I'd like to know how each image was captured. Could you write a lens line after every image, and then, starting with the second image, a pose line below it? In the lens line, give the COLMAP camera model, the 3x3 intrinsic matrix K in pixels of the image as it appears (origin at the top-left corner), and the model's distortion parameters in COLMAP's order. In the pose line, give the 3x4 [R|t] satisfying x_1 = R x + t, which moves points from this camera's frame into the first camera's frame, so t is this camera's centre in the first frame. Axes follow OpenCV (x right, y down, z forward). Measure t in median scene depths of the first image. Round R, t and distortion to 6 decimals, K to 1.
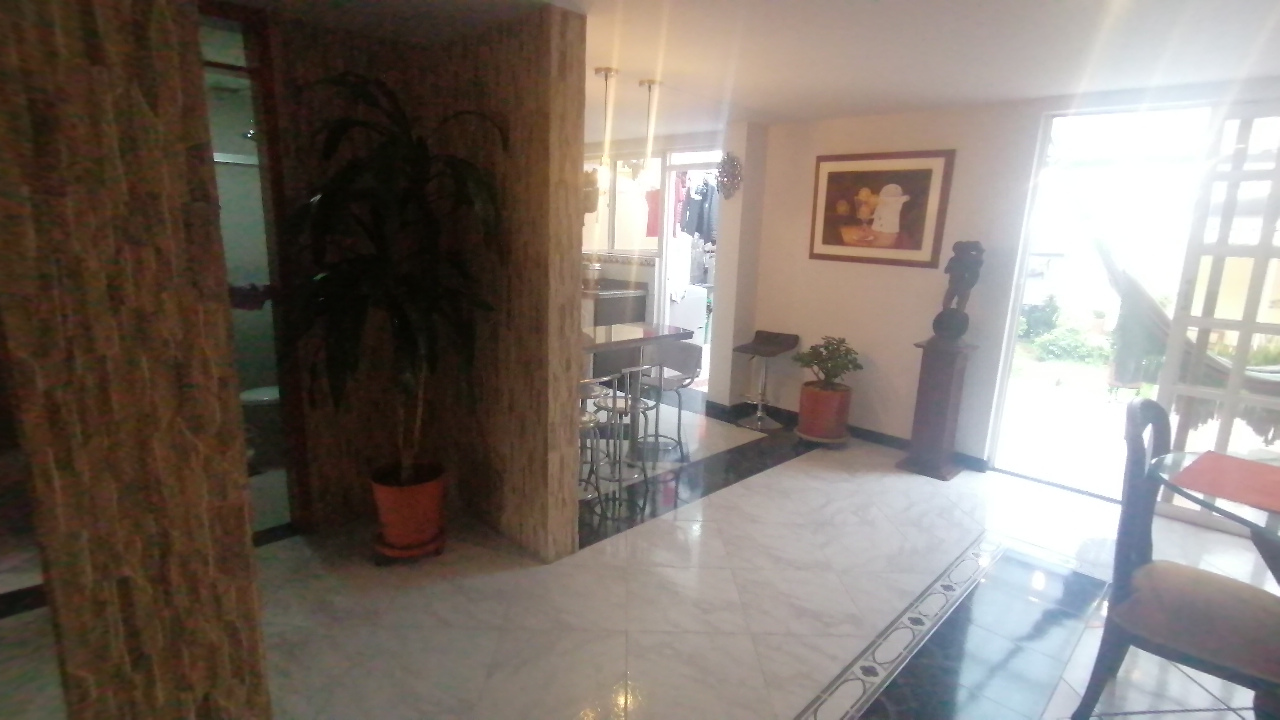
lens RADIAL K [[634.6, 0, 643.2], [0, 634.6, 361.3], [0, 0, 1]] dist [0.012813, -0.001699]
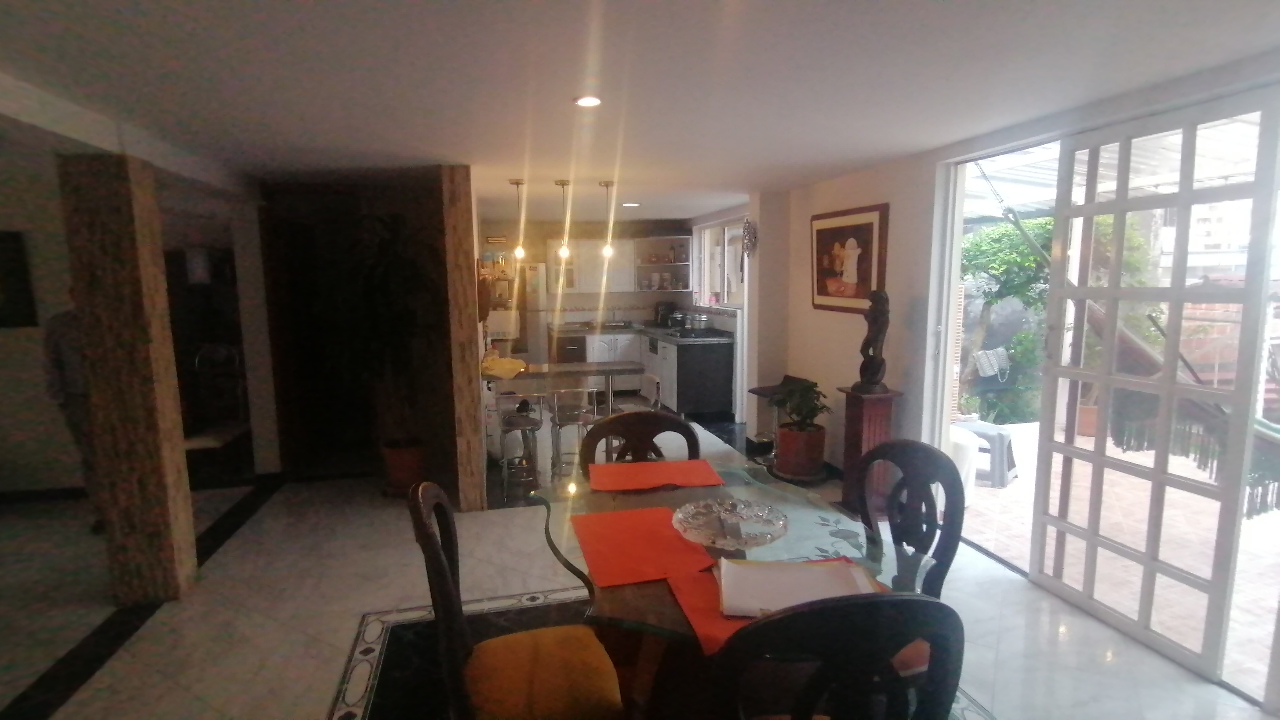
lens RADIAL K [[634.6, 0, 636.6], [0, 634.6, 363.5], [0, 0, 1]] dist [0.012813, -0.001699]
pose [[0.847558, 0.029085, -0.529905, 0.653602], [-0.070839, 0.995762, -0.058649, 0.016012], [0.525953, 0.087247, 0.846027, -0.061665]]
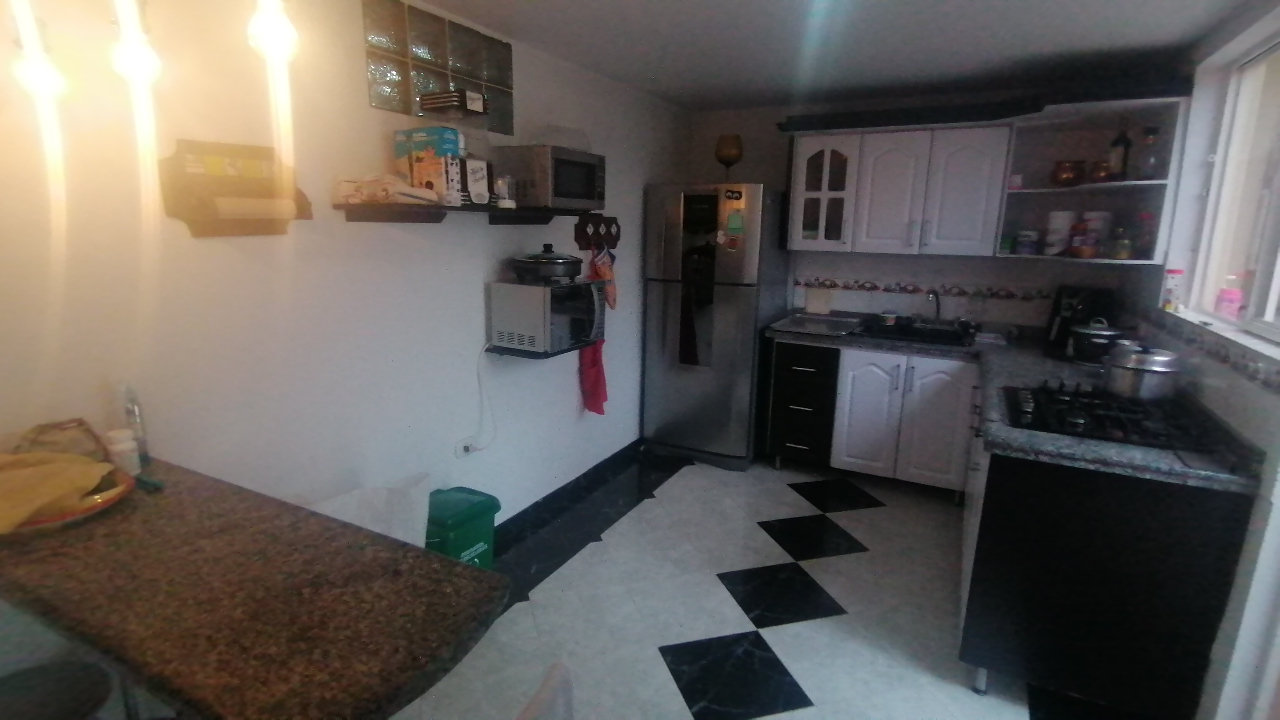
lens RADIAL K [[634.6, 0, 642.2], [0, 634.6, 353.6], [0, 0, 1]] dist [0.012813, -0.001699]
pose [[0.280354, 0.173524, -0.944082, 0.264570], [-0.199889, 0.972517, 0.119392, -0.206829], [0.938854, 0.155240, 0.307335, 0.924475]]
